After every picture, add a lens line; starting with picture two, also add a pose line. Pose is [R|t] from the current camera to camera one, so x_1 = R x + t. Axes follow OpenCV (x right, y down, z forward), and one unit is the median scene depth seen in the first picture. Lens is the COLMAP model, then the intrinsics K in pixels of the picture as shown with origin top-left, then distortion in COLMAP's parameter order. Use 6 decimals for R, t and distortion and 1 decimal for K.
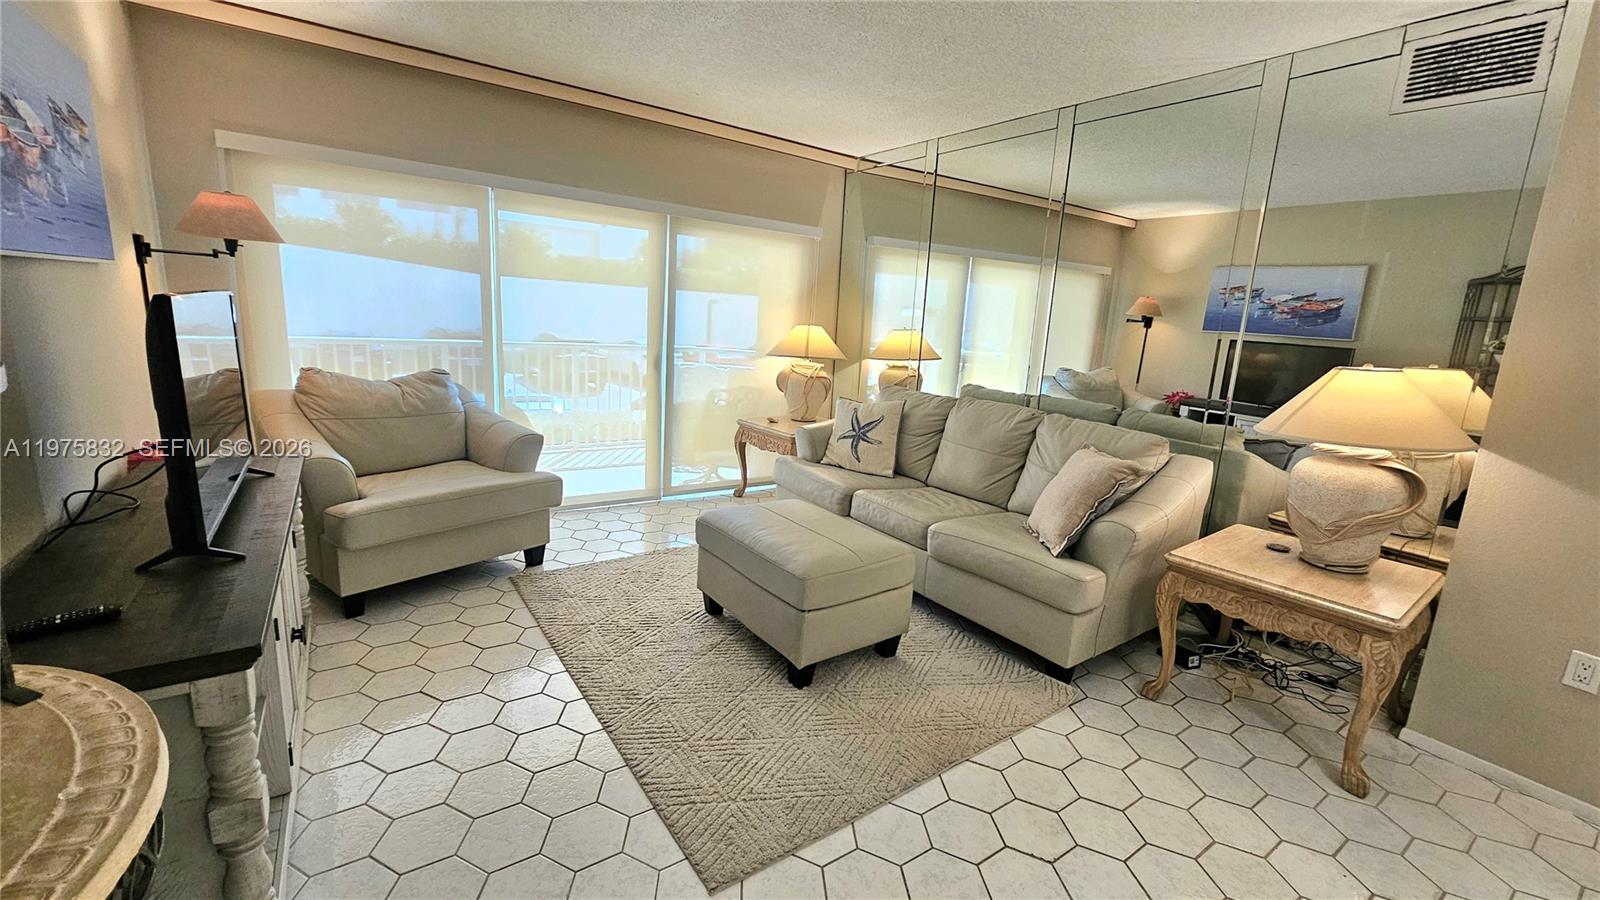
lens RADIAL K [[648.7, 0, 797.1], [0, 648.7, 445.6], [0, 0, 1]] dist [-0.000134, -0.000250]
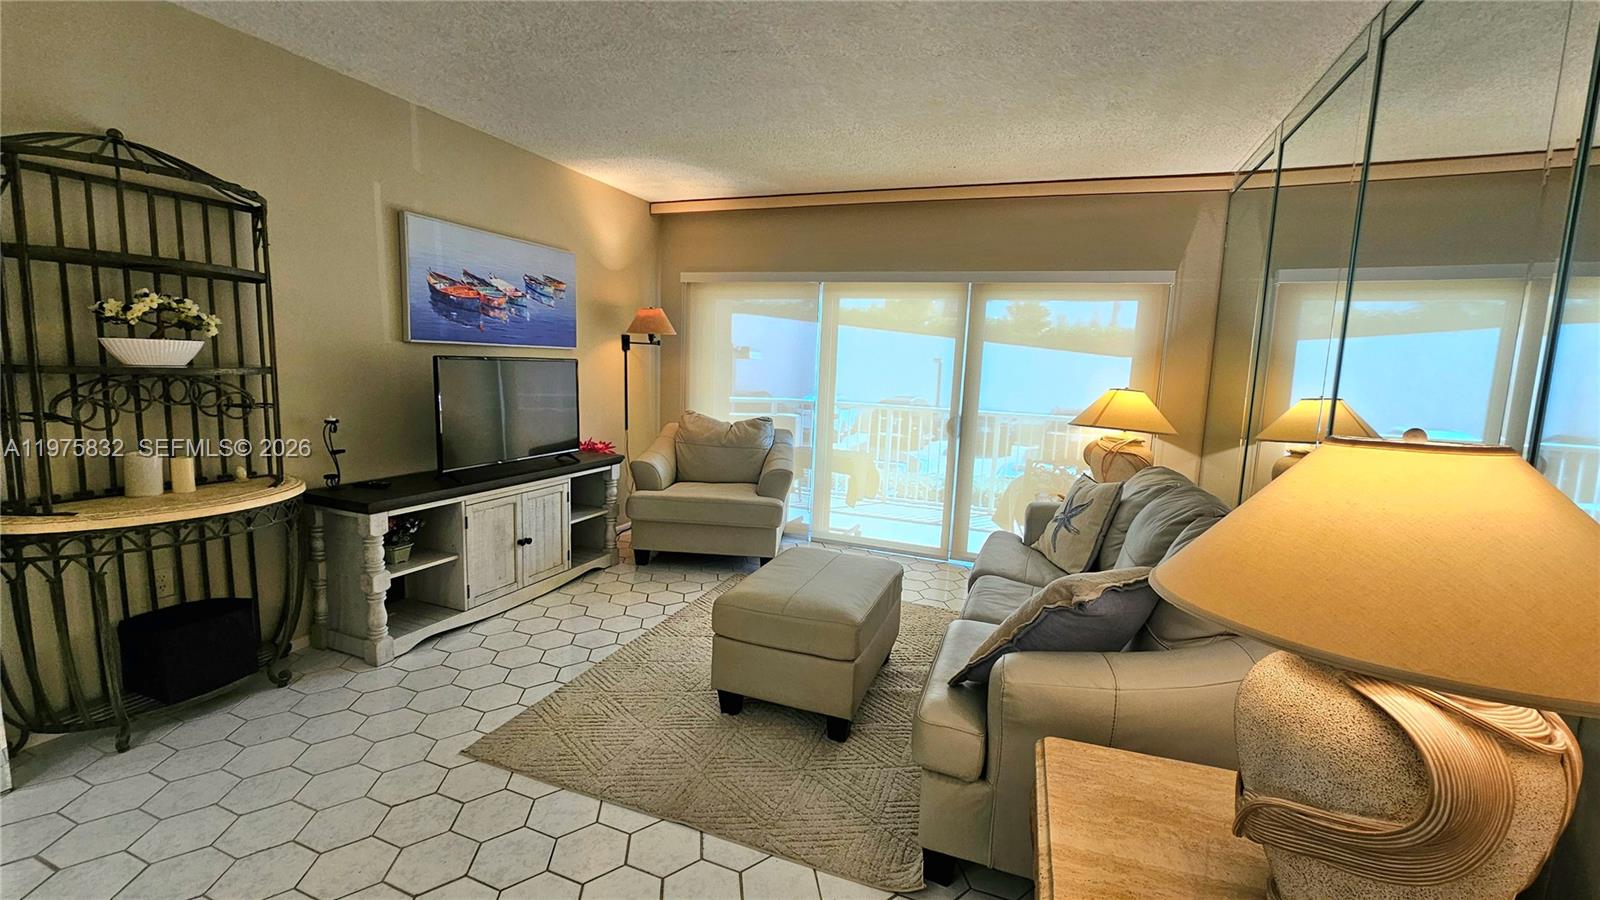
lens RADIAL K [[648.7, 0, 810.2], [0, 648.7, 445.2], [0, 0, 1]] dist [-0.000134, -0.000250]
pose [[0.568851, 0.068156, -0.819612, 0.577205], [-0.172214, 0.984339, -0.037670, -0.022269], [0.804208, 0.162578, 0.571680, 0.280794]]
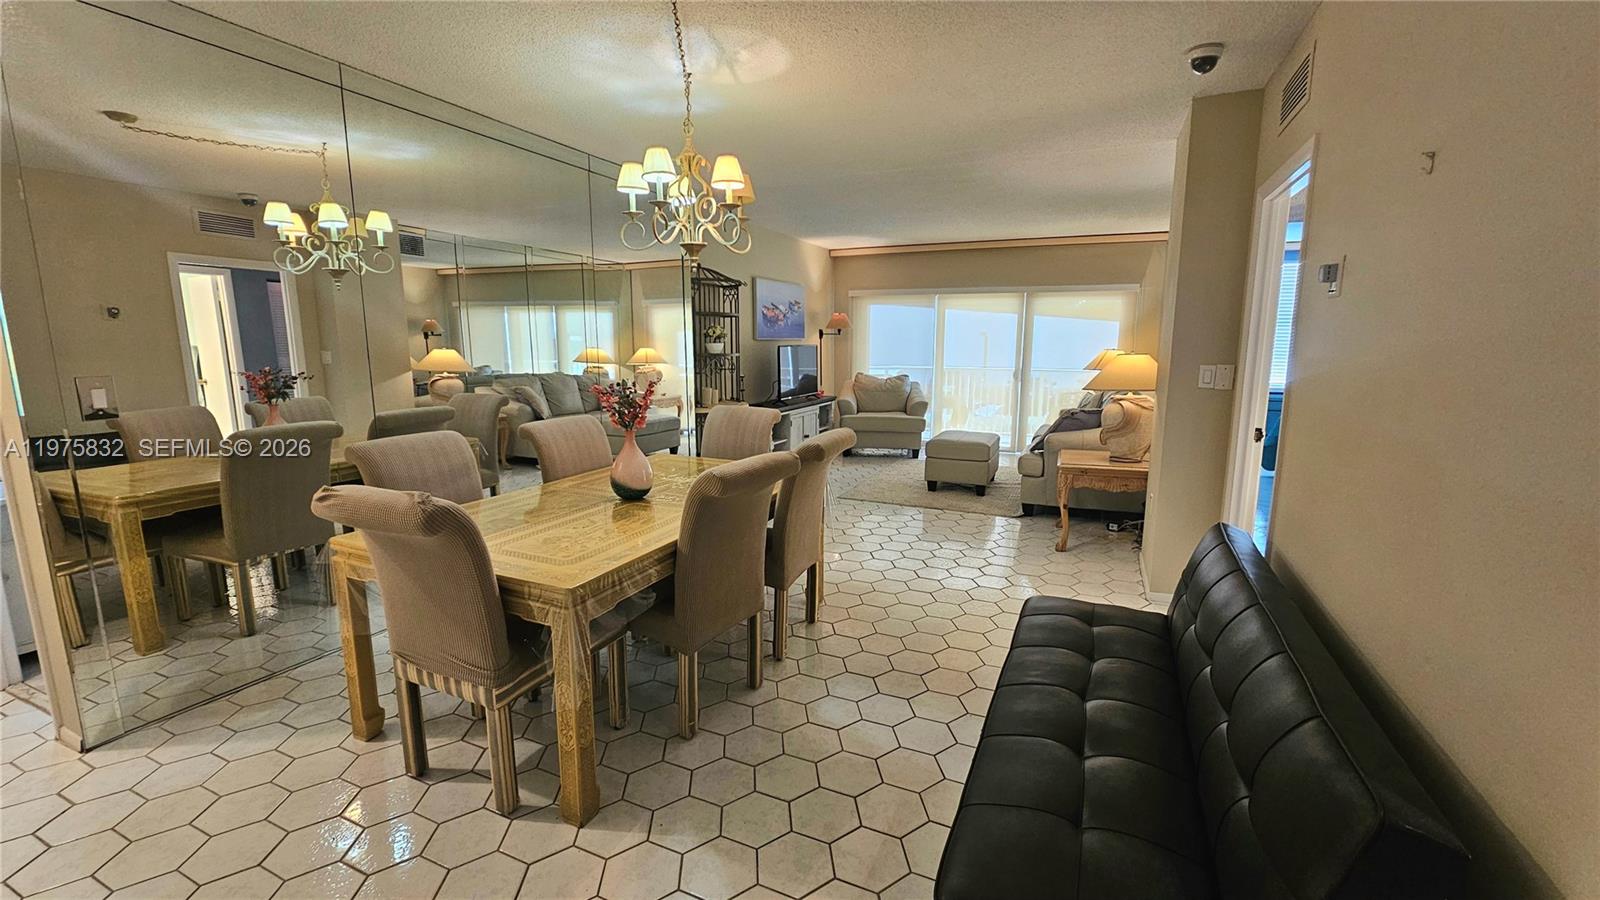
lens RADIAL K [[648.7, 0, 809.2], [0, 648.7, 446.0], [0, 0, 1]] dist [-0.000134, -0.000250]
pose [[0.517198, 0.079245, -0.852189, 1.192511], [-0.142976, 0.989712, 0.005260, 0.162787], [0.843839, 0.119123, 0.523207, -0.453786]]
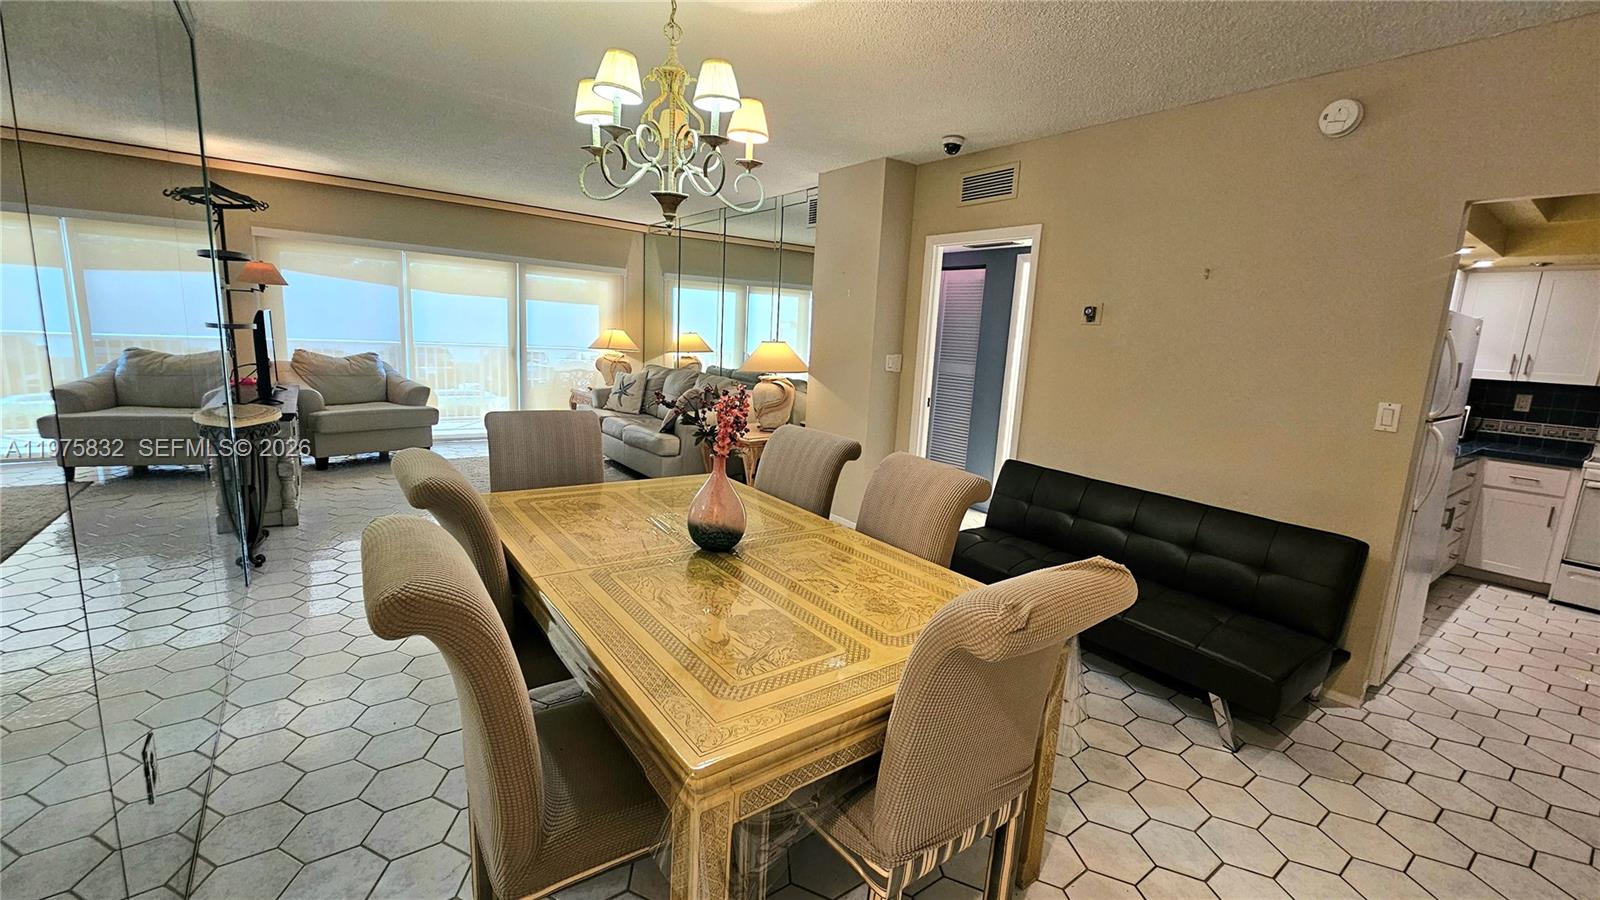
lens RADIAL K [[648.7, 0, 801.6], [0, 648.7, 447.6], [0, 0, 1]] dist [-0.000134, -0.000250]
pose [[0.999296, -0.009771, 0.036218, 0.519363], [0.010587, 0.999693, -0.022407, 0.181802], [-0.035988, 0.022775, 0.999093, -0.758540]]
